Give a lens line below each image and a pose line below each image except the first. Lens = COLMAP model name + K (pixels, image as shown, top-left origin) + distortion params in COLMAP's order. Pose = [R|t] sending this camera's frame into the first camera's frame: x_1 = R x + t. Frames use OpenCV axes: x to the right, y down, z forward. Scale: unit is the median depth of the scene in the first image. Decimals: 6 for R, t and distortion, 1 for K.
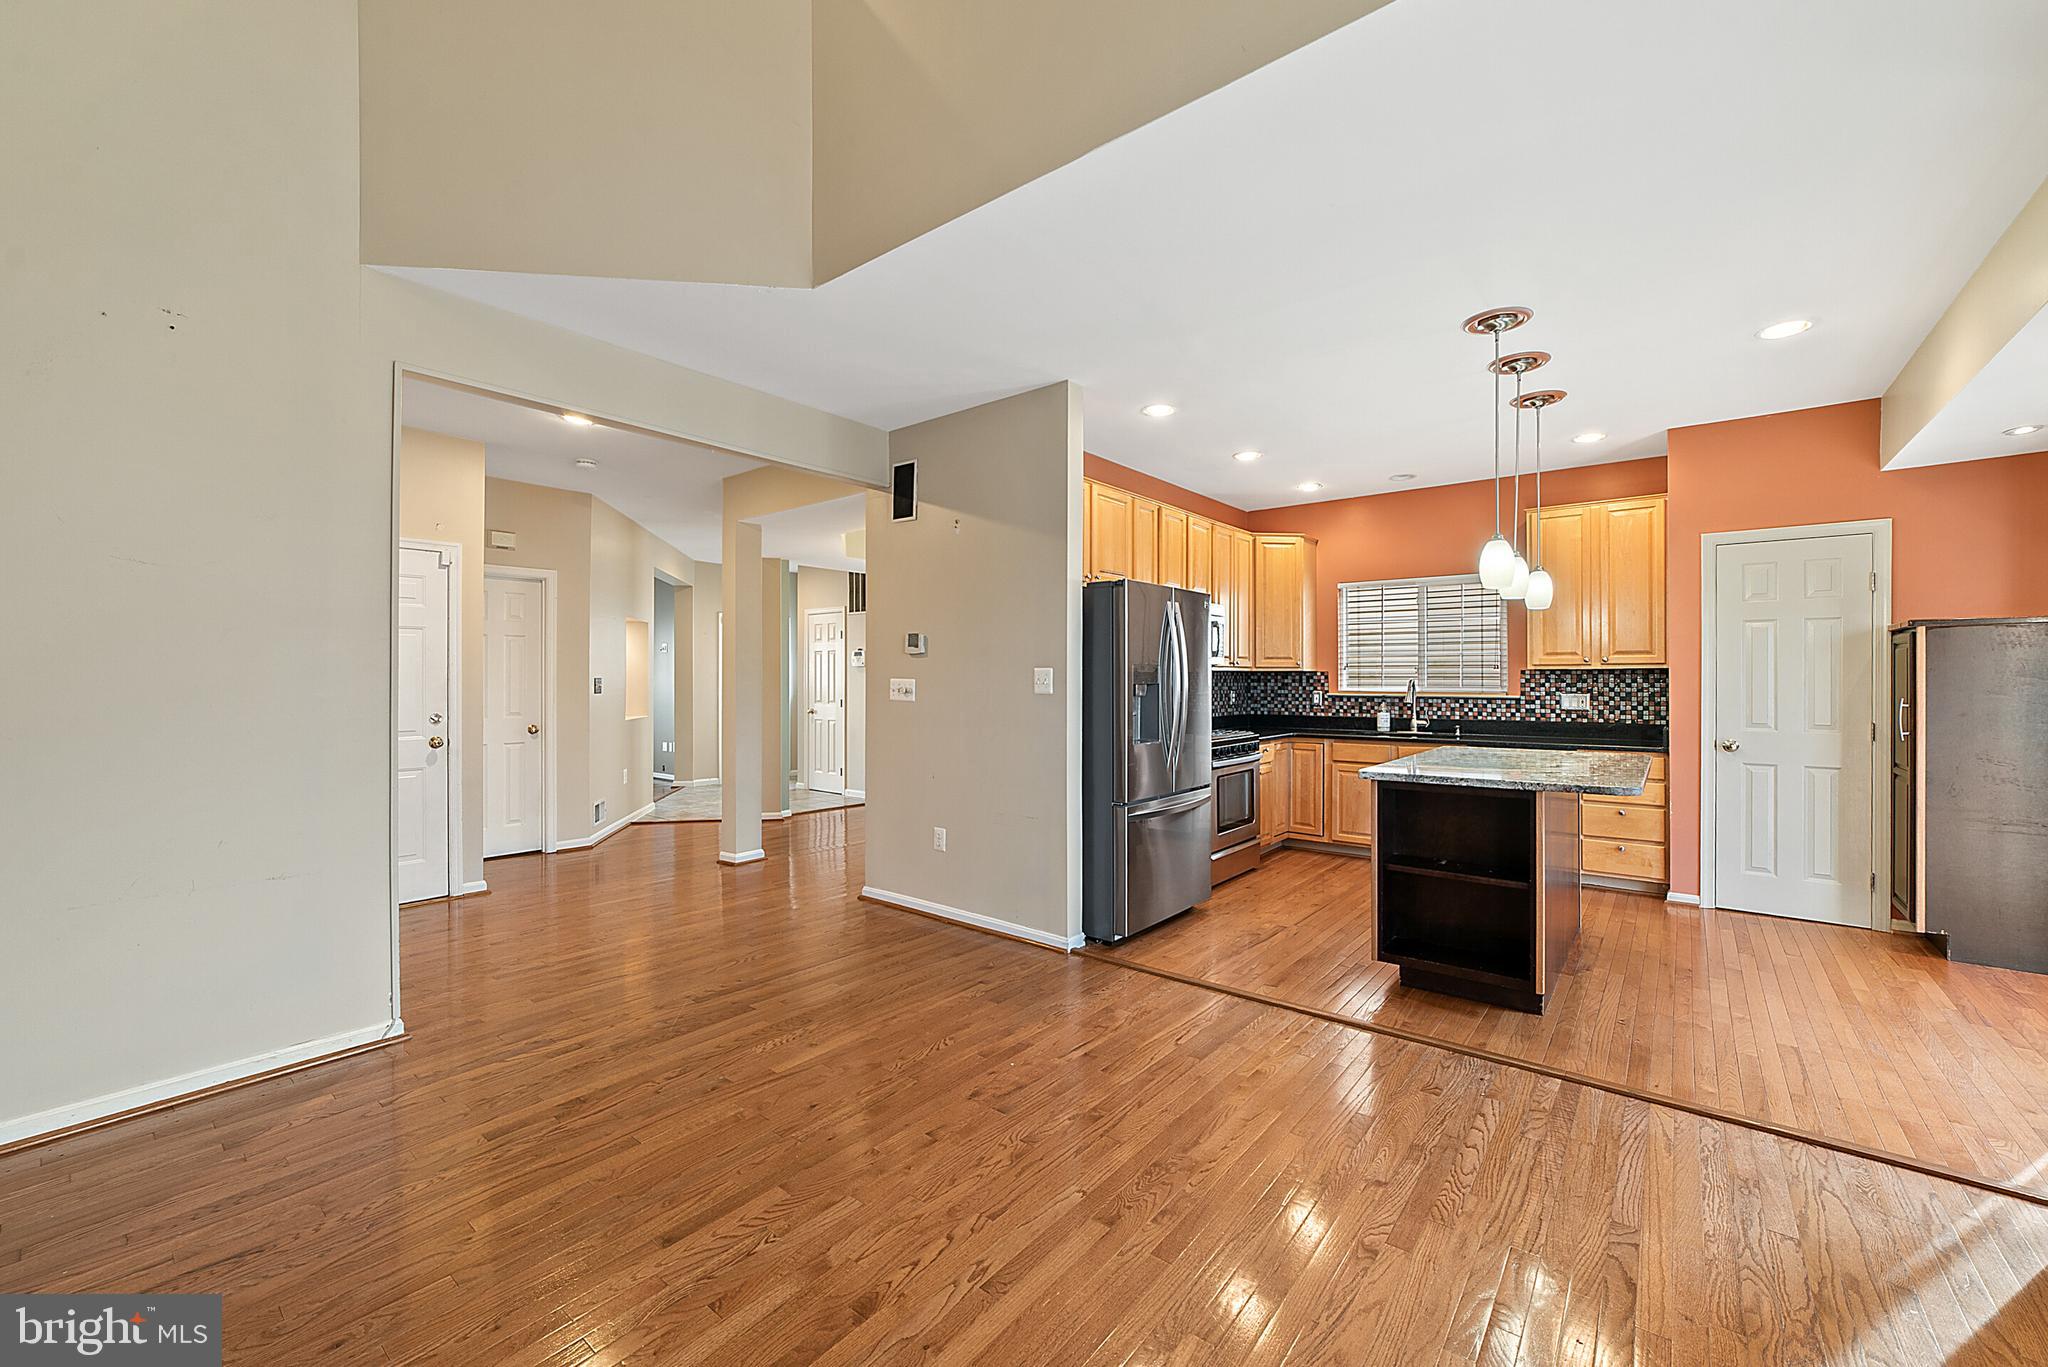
lens RADIAL K [[792.4, 0, 1024.0], [0, 792.4, 683.5], [0, 0, 1]] dist [-0.017949, 0.000538]
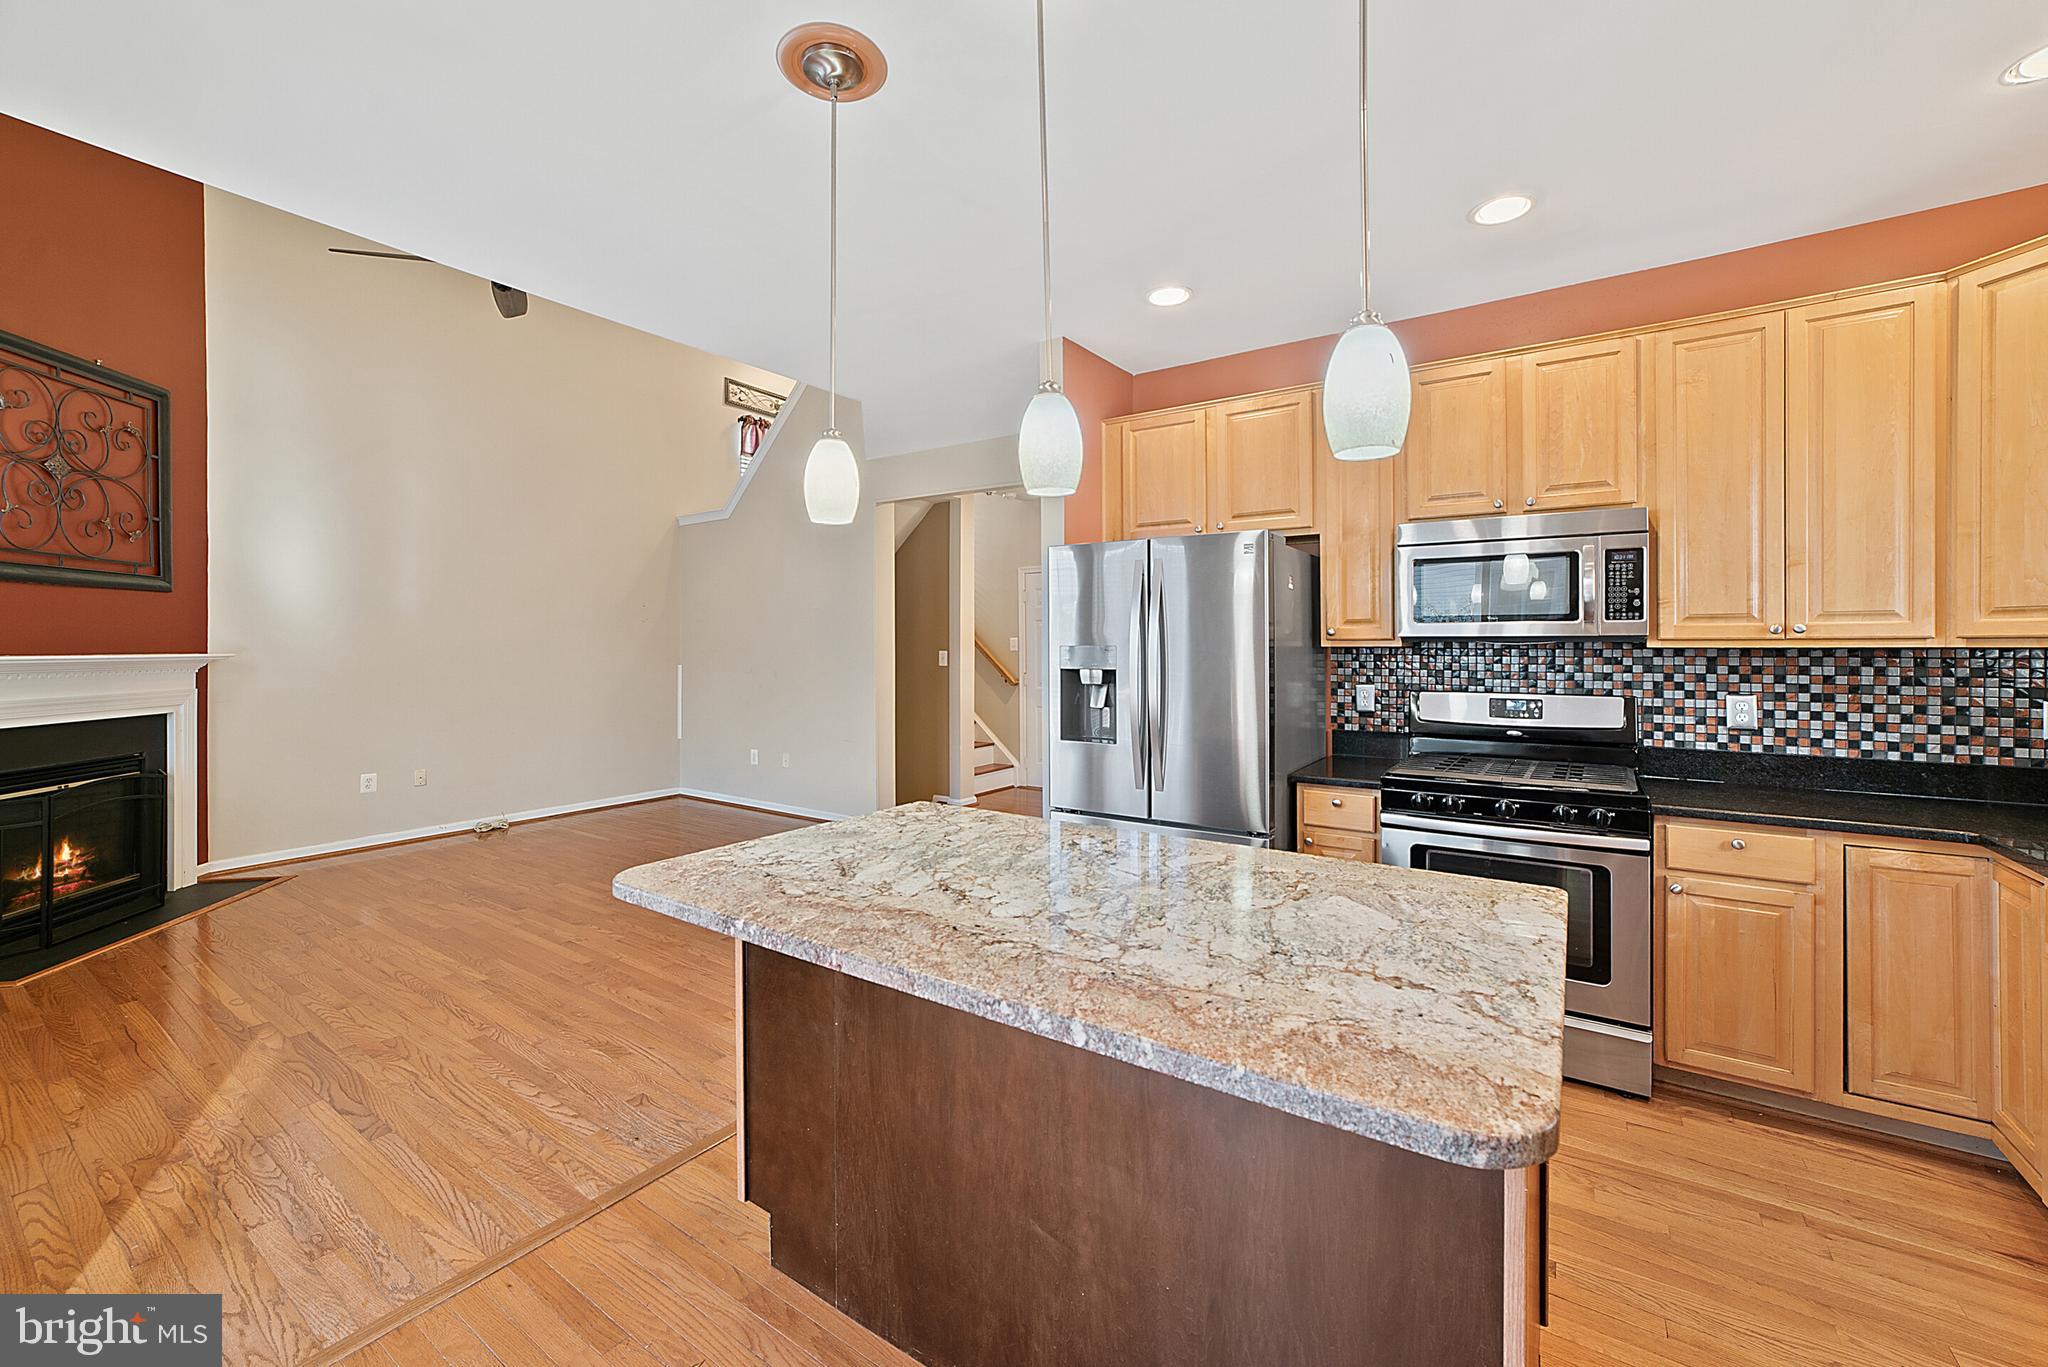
lens RADIAL K [[792.4, 0, 1024.0], [0, 792.4, 683.5], [0, 0, 1]] dist [-0.017949, 0.000538]
pose [[0.107612, 0.047044, -0.993079, 1.860962], [0.001989, 0.998868, 0.047534, -0.037207], [0.994191, -0.007090, 0.107397, 1.704267]]
